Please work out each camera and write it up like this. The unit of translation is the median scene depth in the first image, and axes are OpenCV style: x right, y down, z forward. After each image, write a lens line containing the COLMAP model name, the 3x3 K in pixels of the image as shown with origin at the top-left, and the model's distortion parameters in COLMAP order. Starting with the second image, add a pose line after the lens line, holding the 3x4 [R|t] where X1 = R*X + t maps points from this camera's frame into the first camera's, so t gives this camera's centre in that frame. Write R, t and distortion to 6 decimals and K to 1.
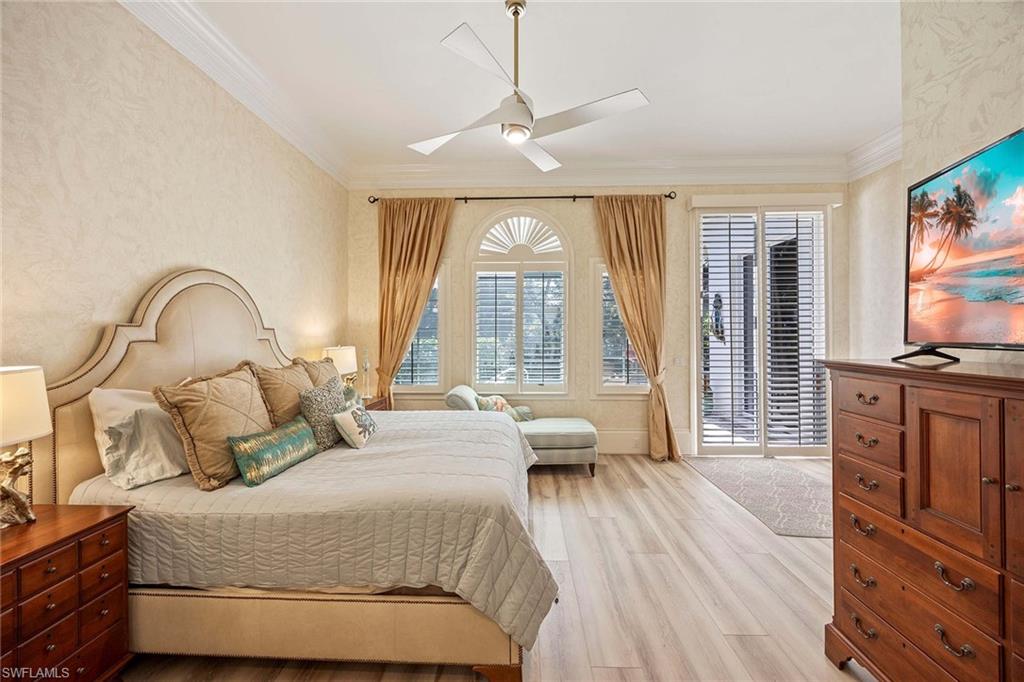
lens RADIAL K [[390.1, 0, 509.9], [0, 390.1, 335.5], [0, 0, 1]] dist [-0.001155, -0.000207]
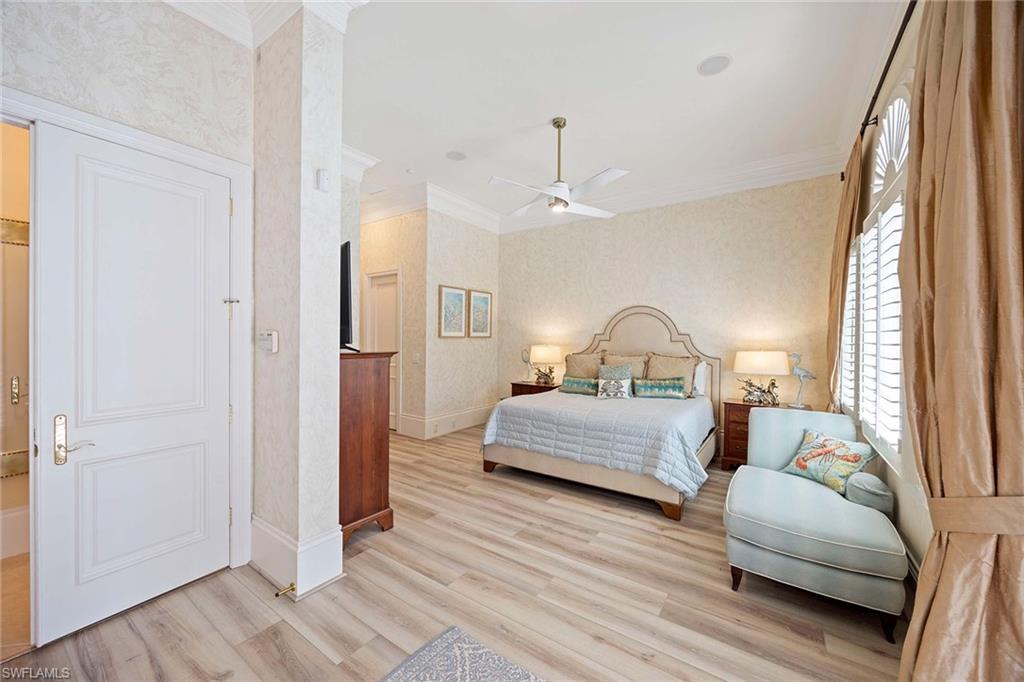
lens RADIAL K [[389.0, 0, 524.8], [0, 389.0, 340.0], [0, 0, 1]] dist [-0.000809, -0.000083]
pose [[-0.516684, 0.005740, -0.856157, 0.926101], [-0.006203, 0.999926, 0.010448, -0.006570], [0.856154, 0.010709, -0.516610, 1.116416]]
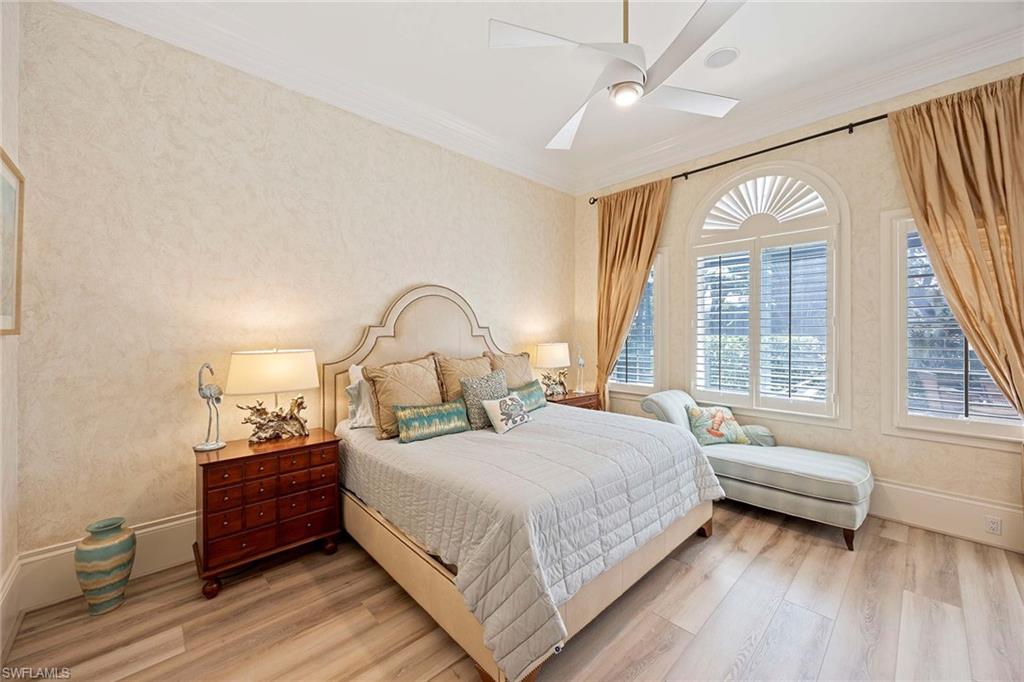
lens RADIAL K [[390.1, 0, 509.9], [0, 390.1, 335.5], [0, 0, 1]] dist [-0.001155, -0.000207]
pose [[0.712217, 0.007478, -0.701919, 0.283817], [-0.002406, 0.999963, 0.008212, -0.001647], [0.701955, -0.004160, 0.712209, 0.147975]]
